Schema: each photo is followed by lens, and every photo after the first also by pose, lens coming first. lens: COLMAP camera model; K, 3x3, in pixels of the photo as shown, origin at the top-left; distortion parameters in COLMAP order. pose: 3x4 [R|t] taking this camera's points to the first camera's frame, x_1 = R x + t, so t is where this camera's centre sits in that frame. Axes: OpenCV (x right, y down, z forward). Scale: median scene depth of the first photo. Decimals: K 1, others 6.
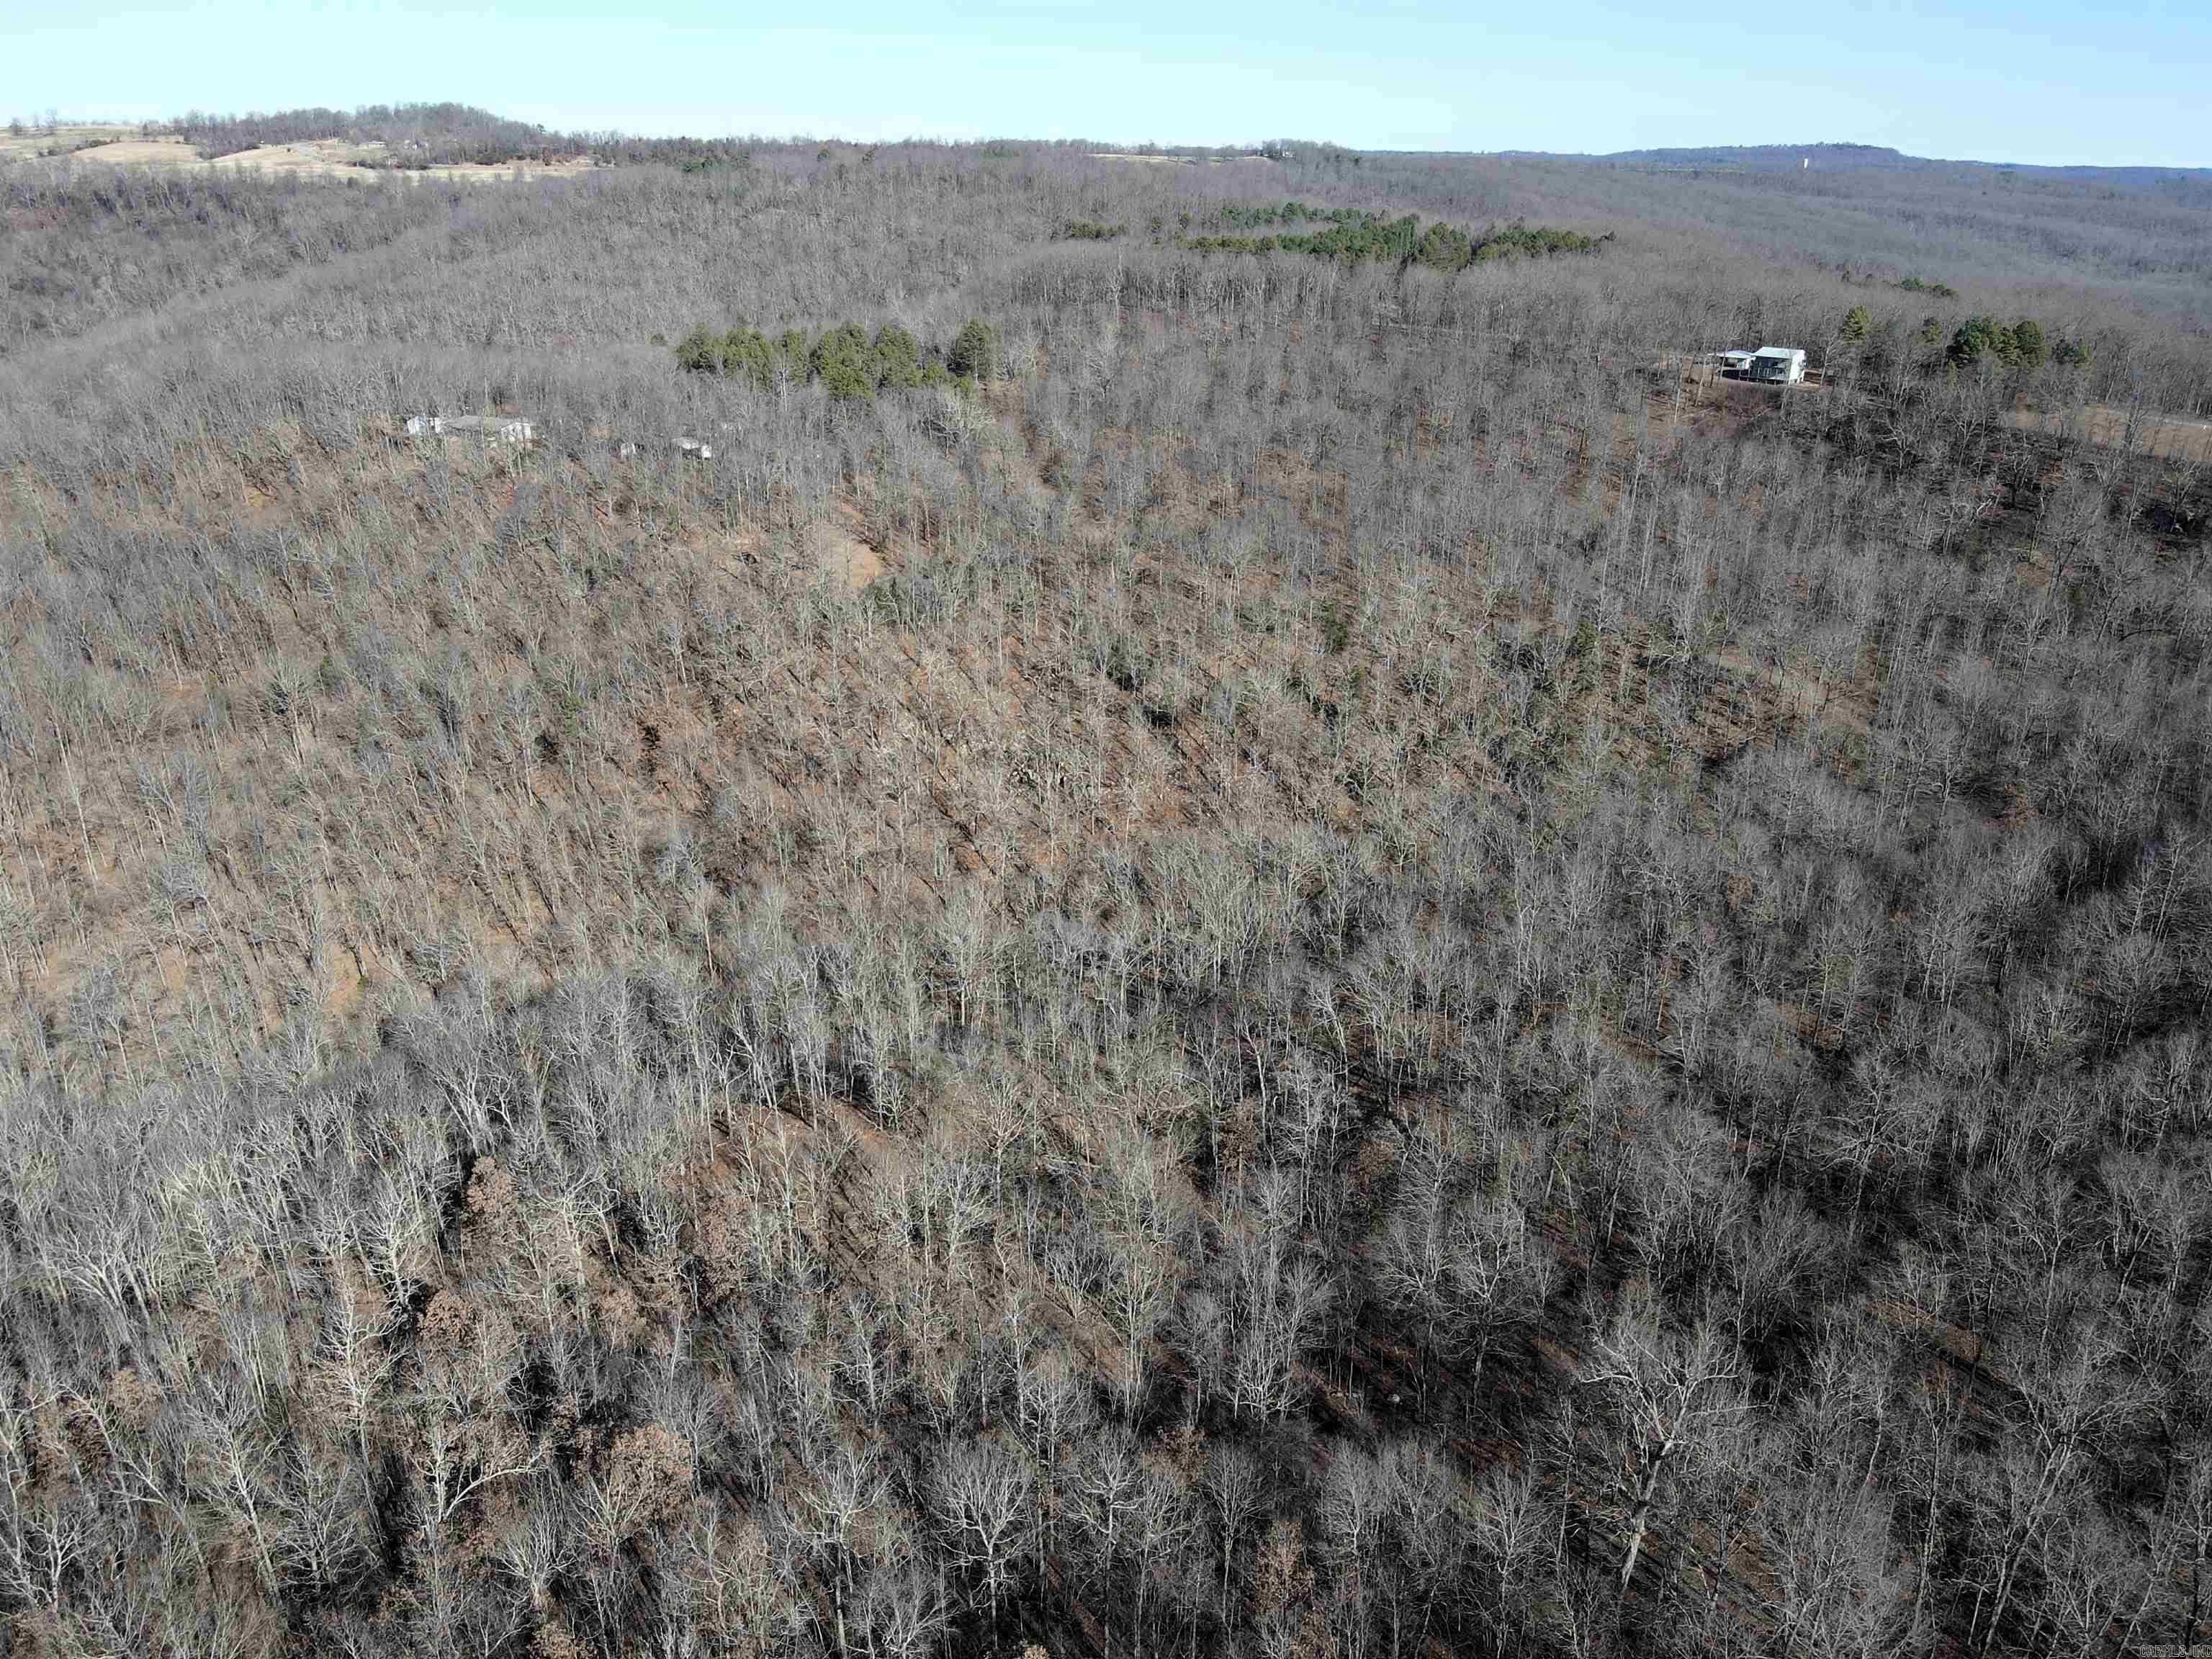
lens RADIAL K [[1626.3, 0, 1103.4], [0, 1626.3, 840.3], [0, 0, 1]] dist [0.007605, 0.007134]
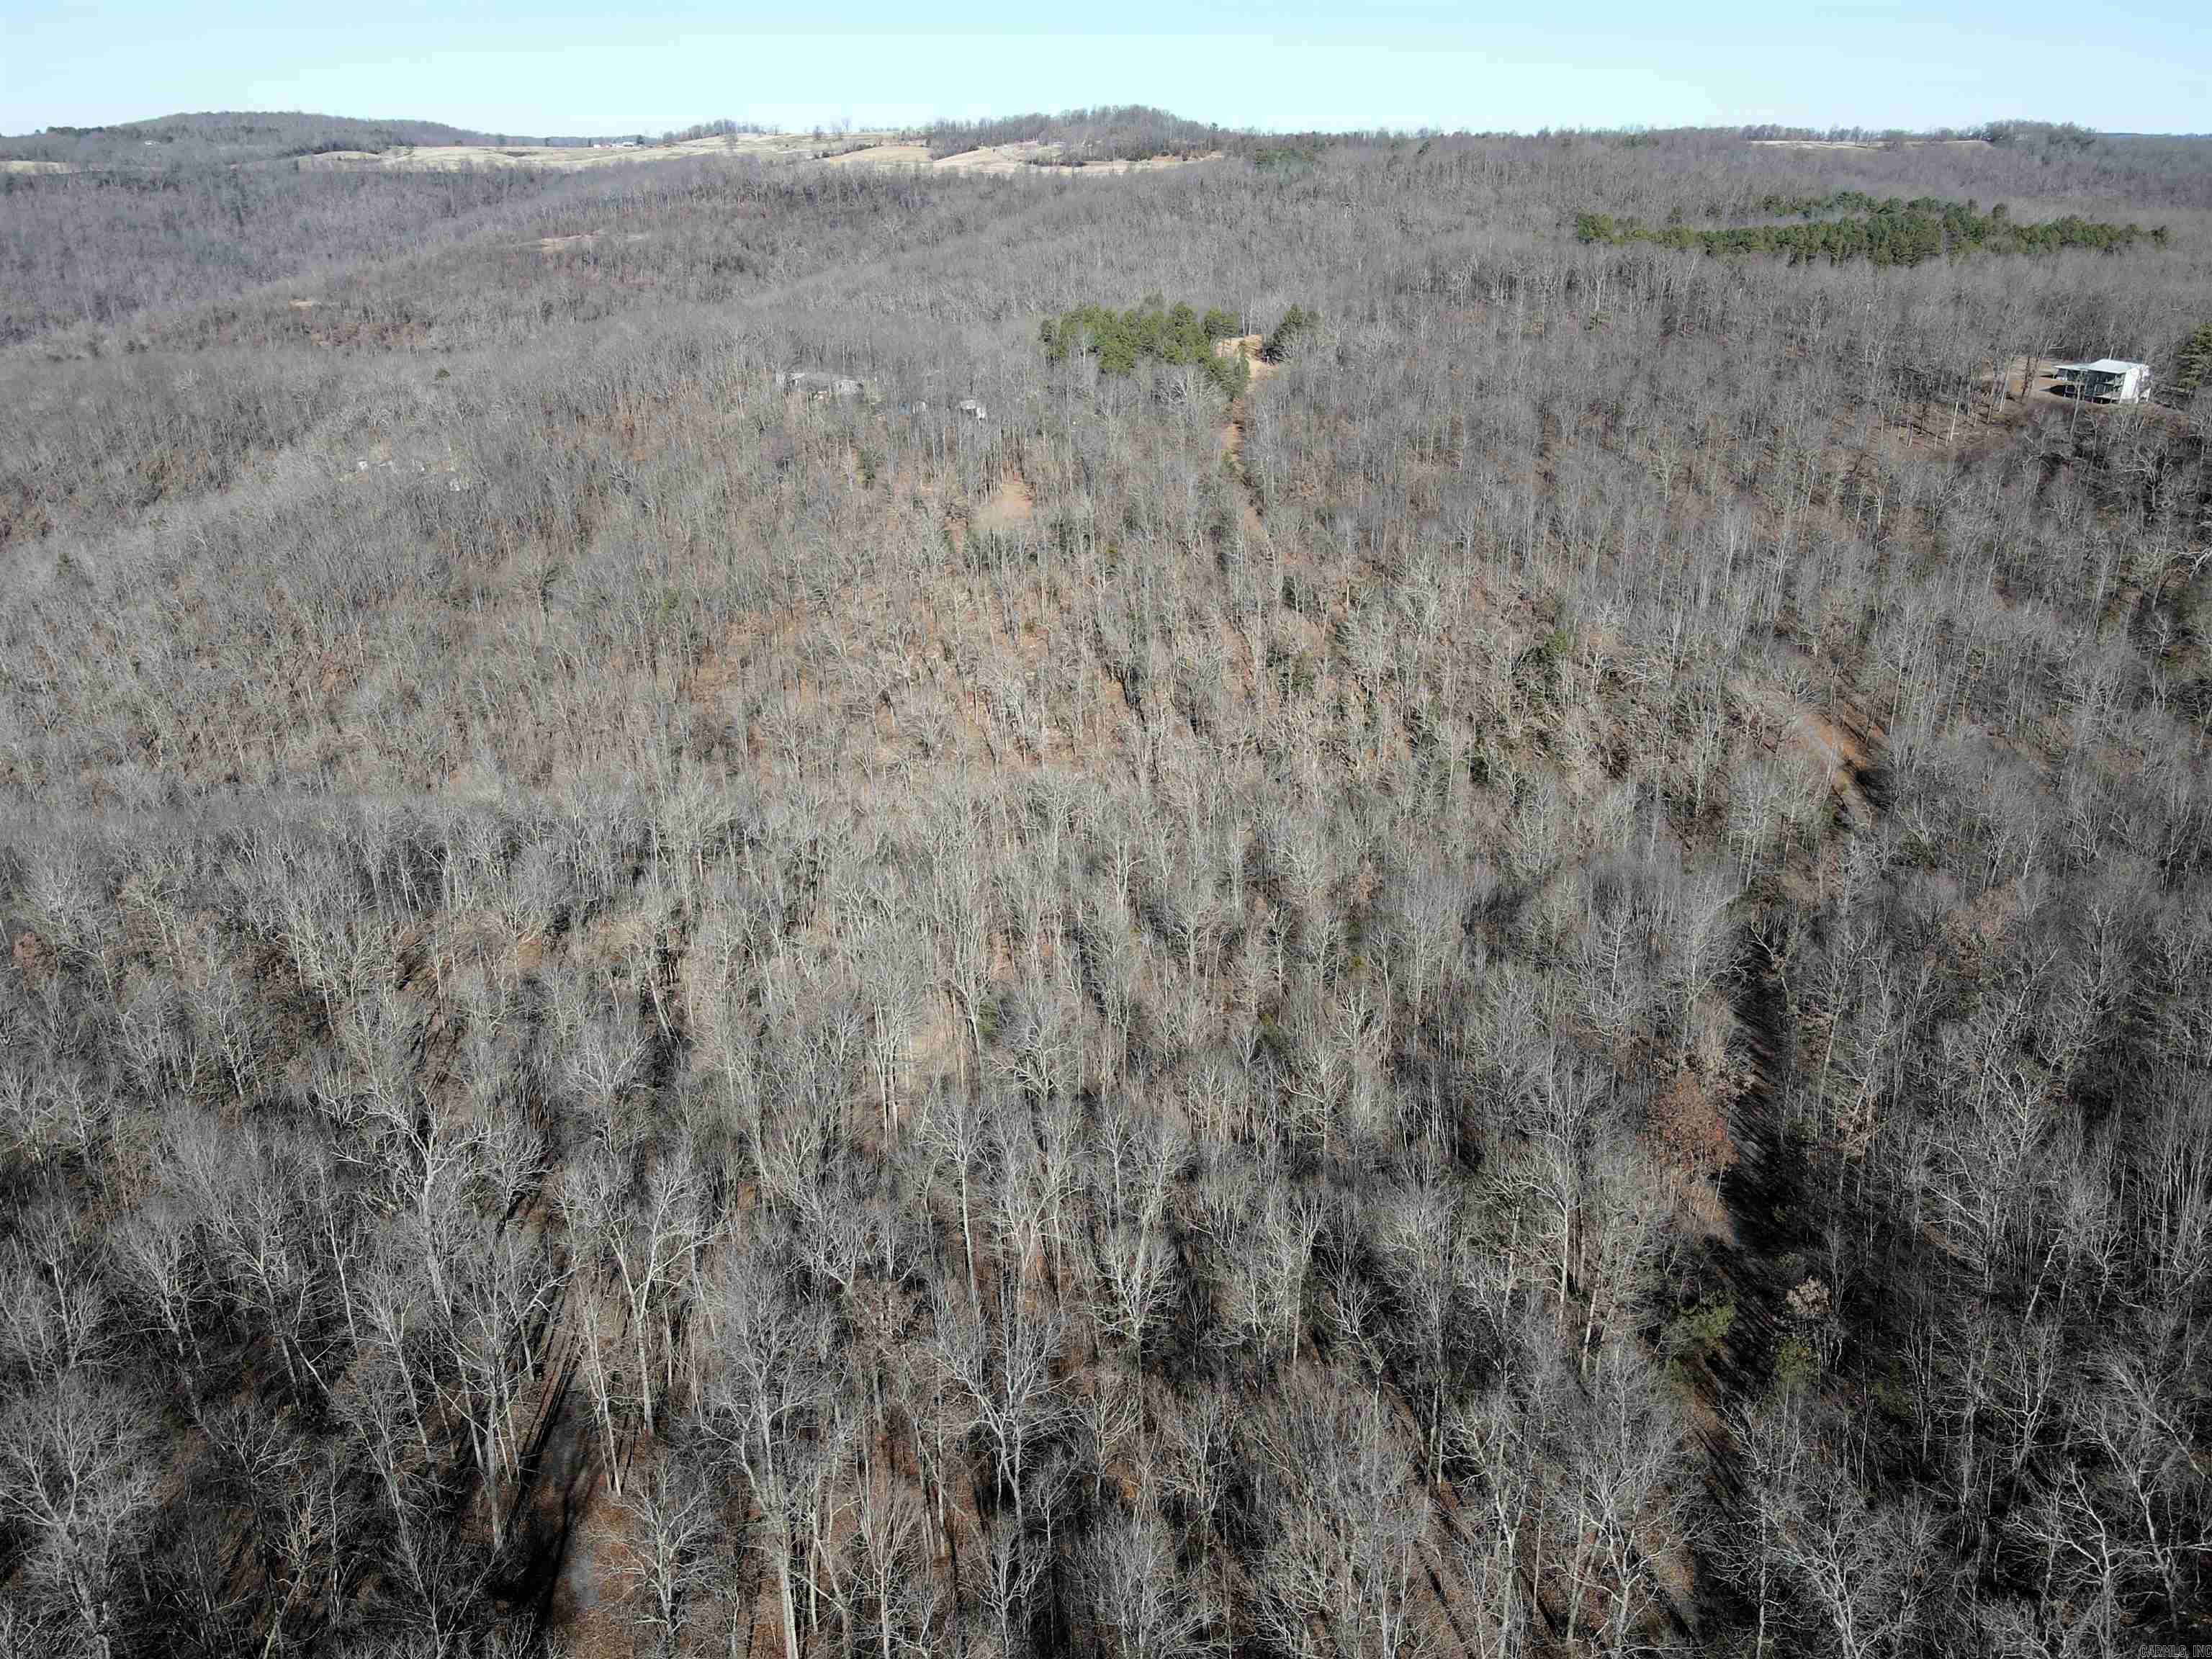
lens RADIAL K [[1626.3, 0, 1101.4], [0, 1626.3, 828.1], [0, 0, 1]] dist [0.007605, 0.007134]
pose [[0.899798, 0.158723, -0.406412, 0.116633], [-0.159668, 0.986657, 0.031829, -0.000671], [0.406042, 0.036251, 0.913135, 0.002769]]
